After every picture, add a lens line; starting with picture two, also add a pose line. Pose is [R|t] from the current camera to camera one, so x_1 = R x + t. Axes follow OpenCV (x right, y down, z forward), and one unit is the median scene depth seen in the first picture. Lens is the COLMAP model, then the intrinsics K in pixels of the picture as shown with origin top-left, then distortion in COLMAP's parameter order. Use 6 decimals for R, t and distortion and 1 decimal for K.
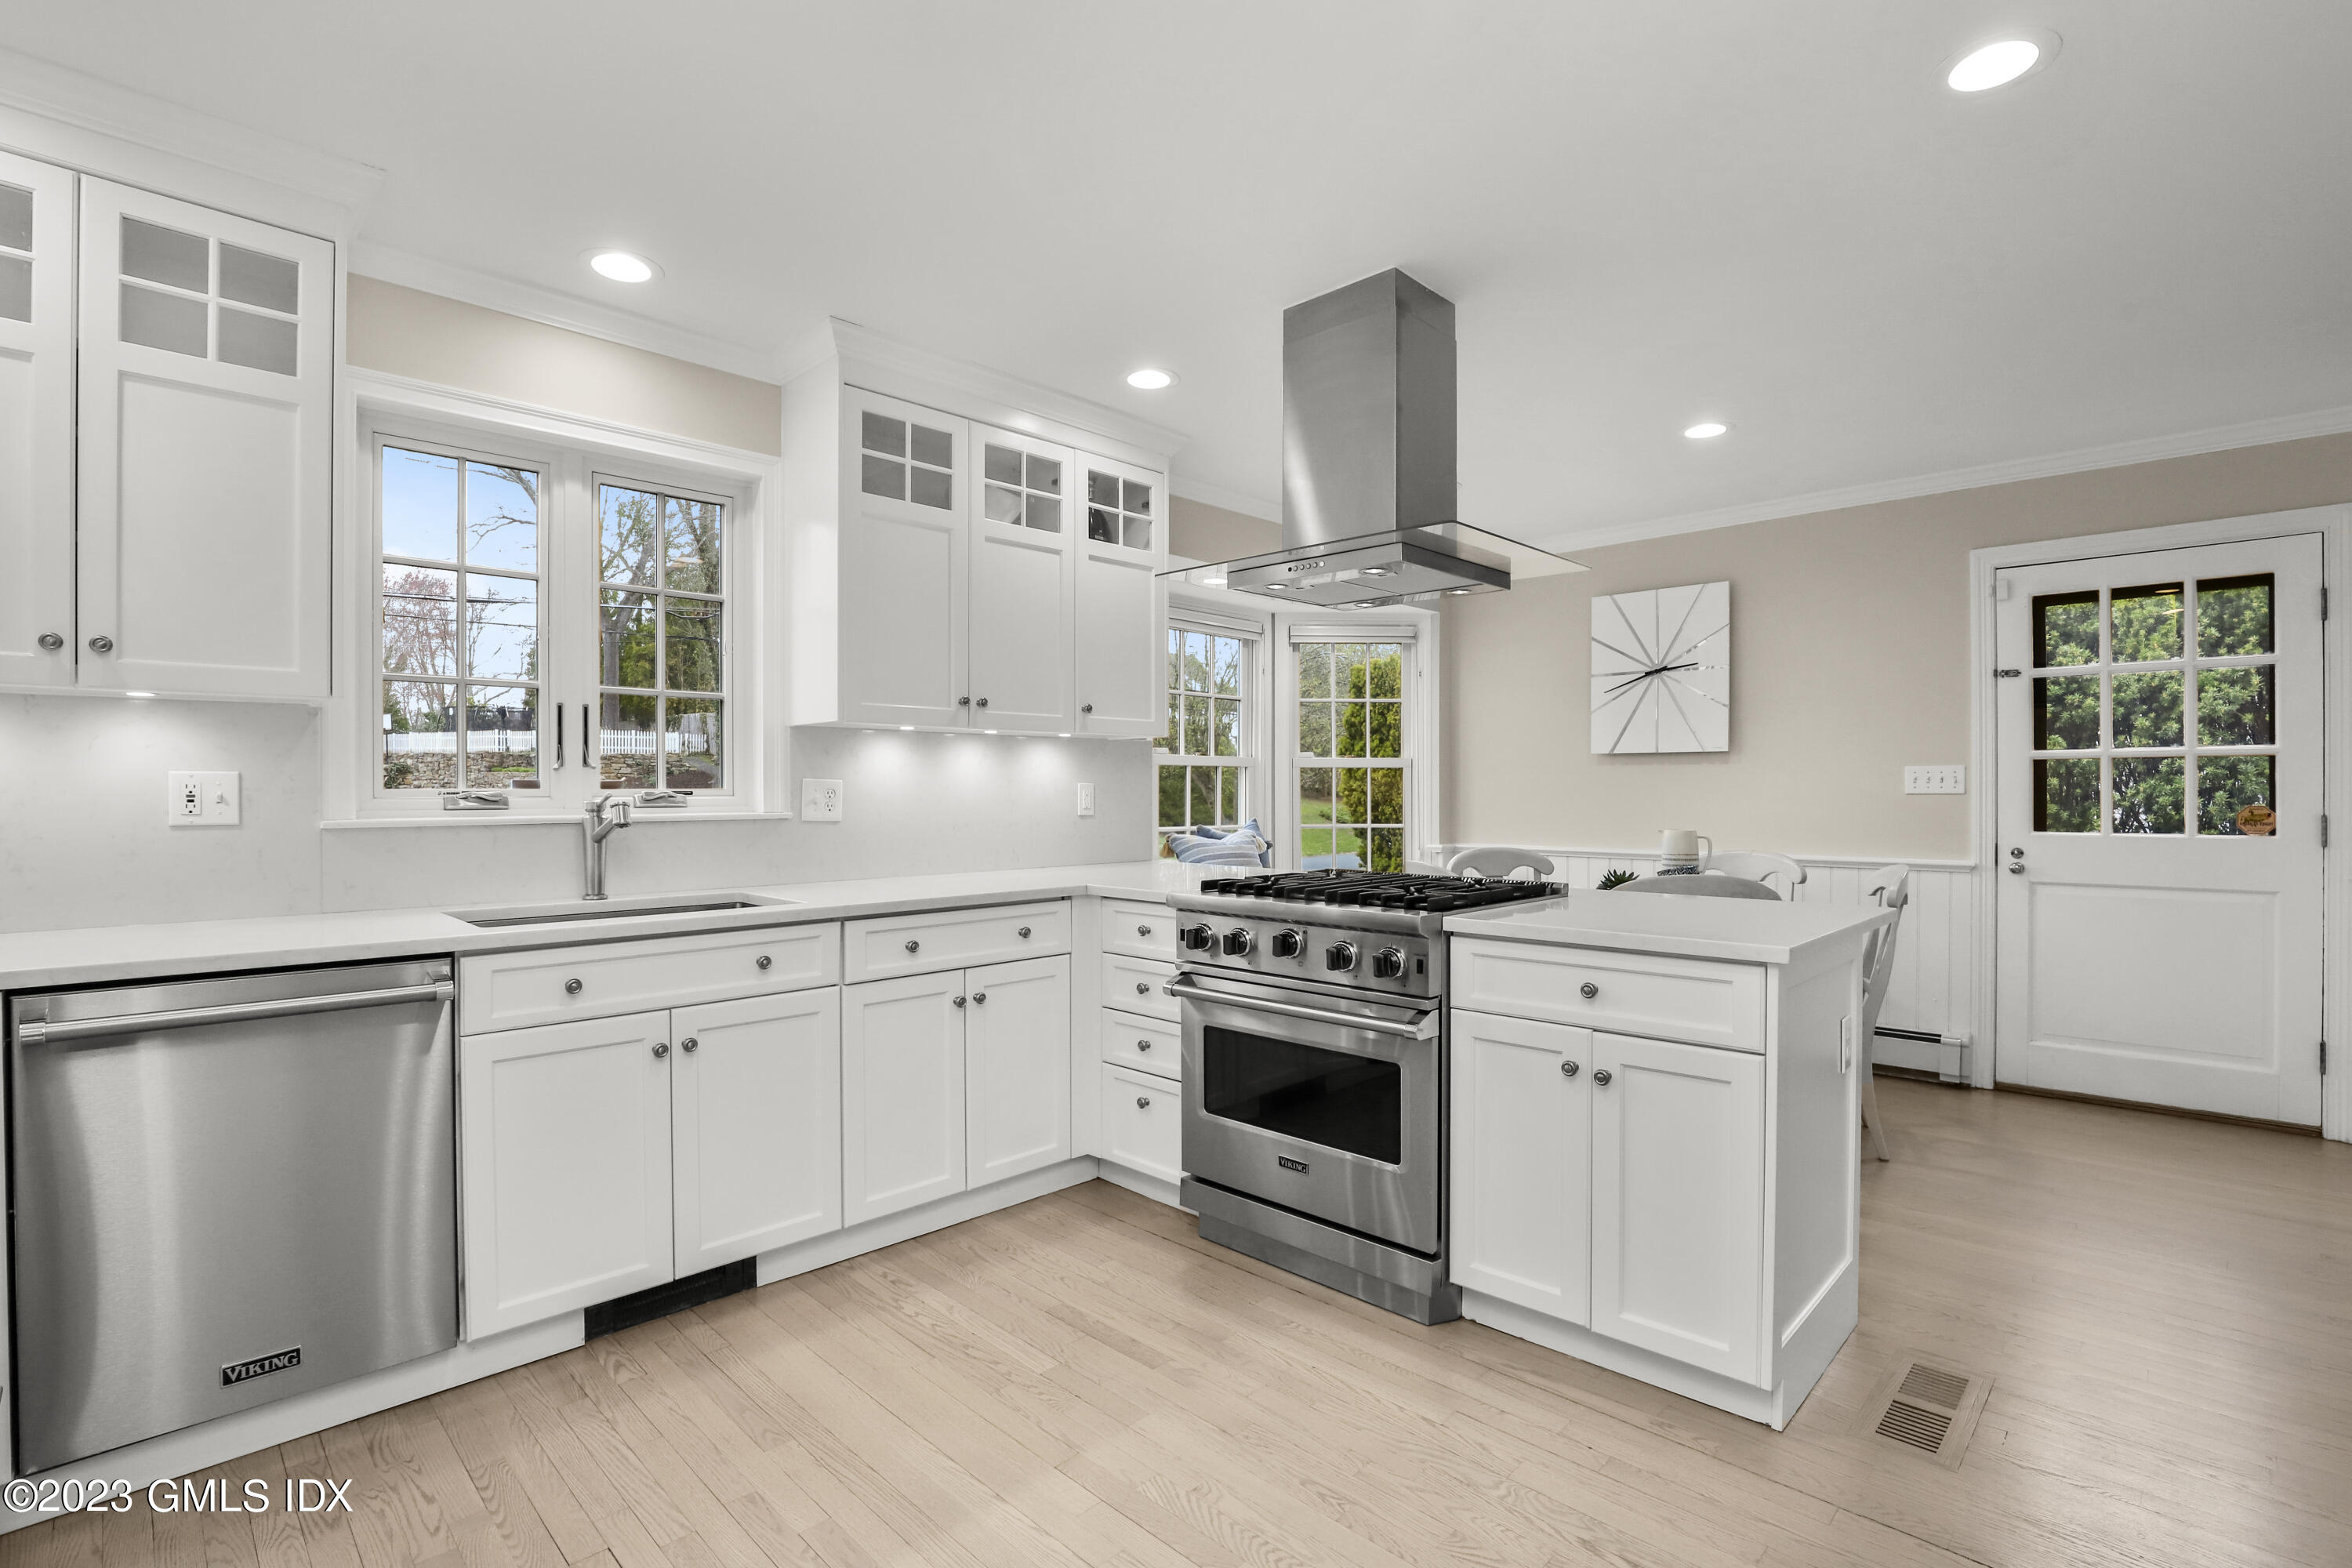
lens RADIAL K [[1060.8, 0, 1176.0], [0, 1060.8, 784.0], [0, 0, 1]] dist [-0.025994, 0.000145]
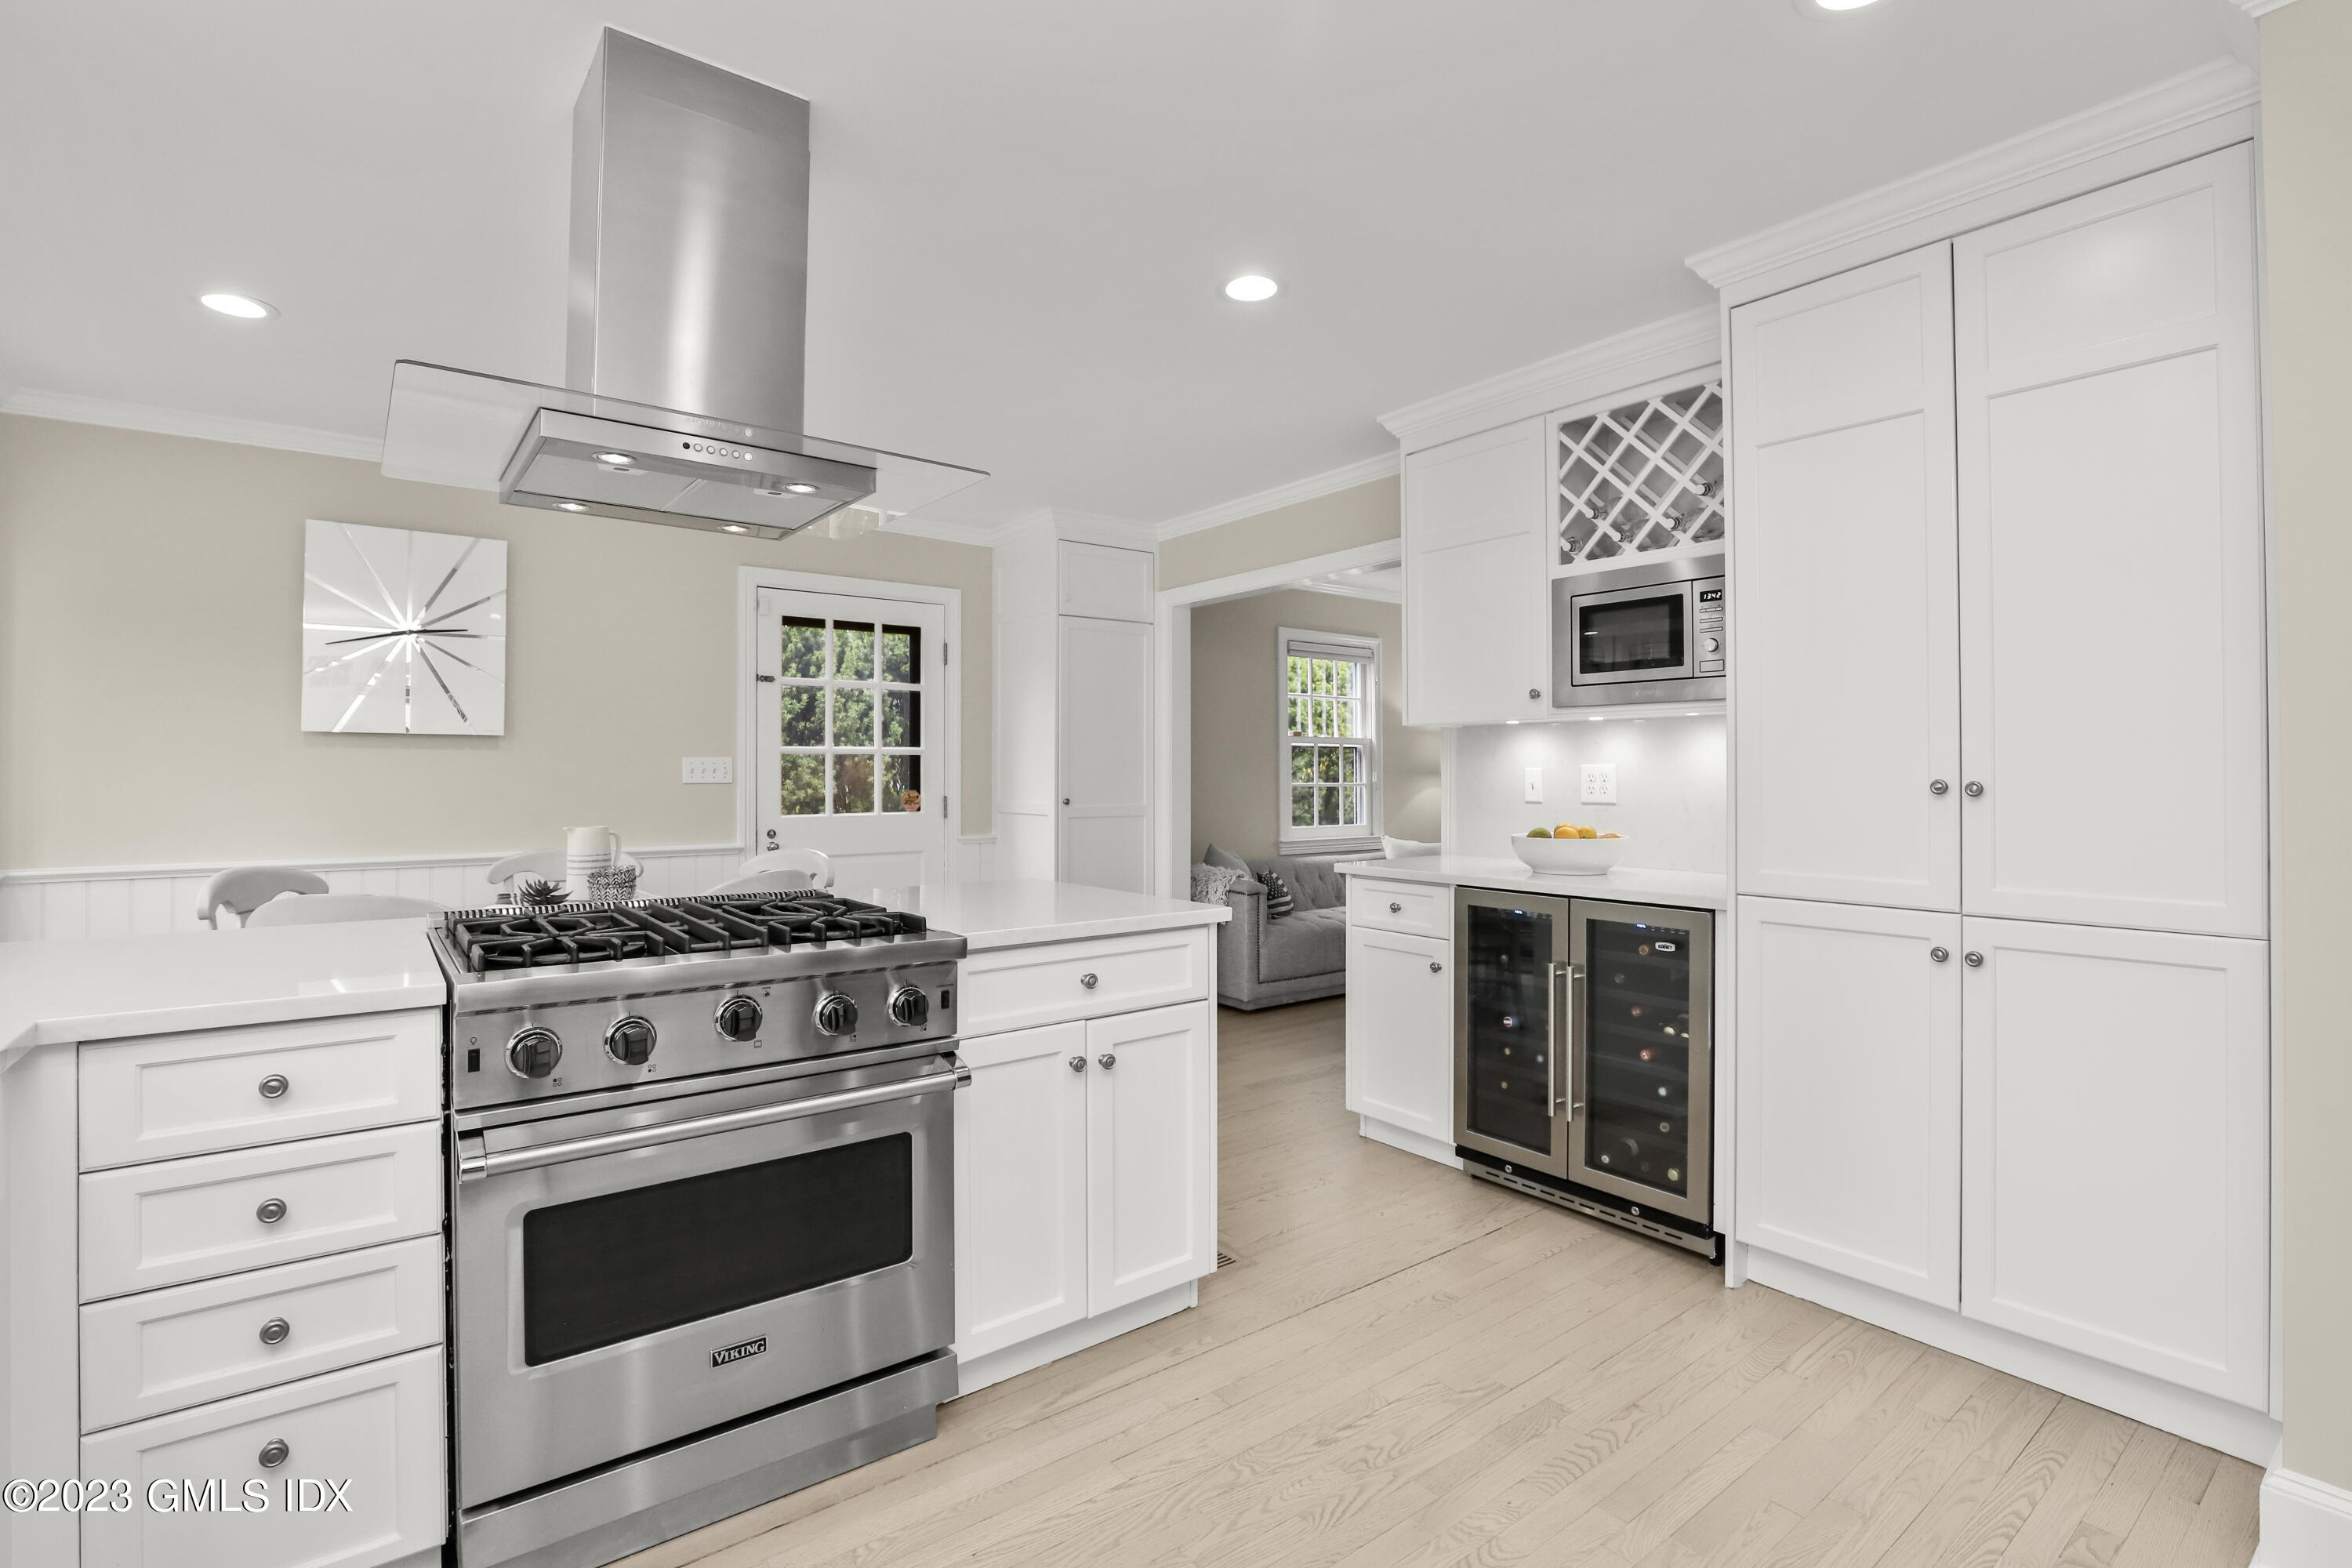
lens RADIAL K [[1060.8, 0, 1176.0], [0, 1060.8, 784.0], [0, 0, 1]] dist [-0.025994, 0.000145]
pose [[0.163374, -0.007078, 0.986539, -0.335335], [-0.006713, 0.999943, 0.008285, -0.002669], [-0.986541, -0.007976, 0.163317, 0.426084]]
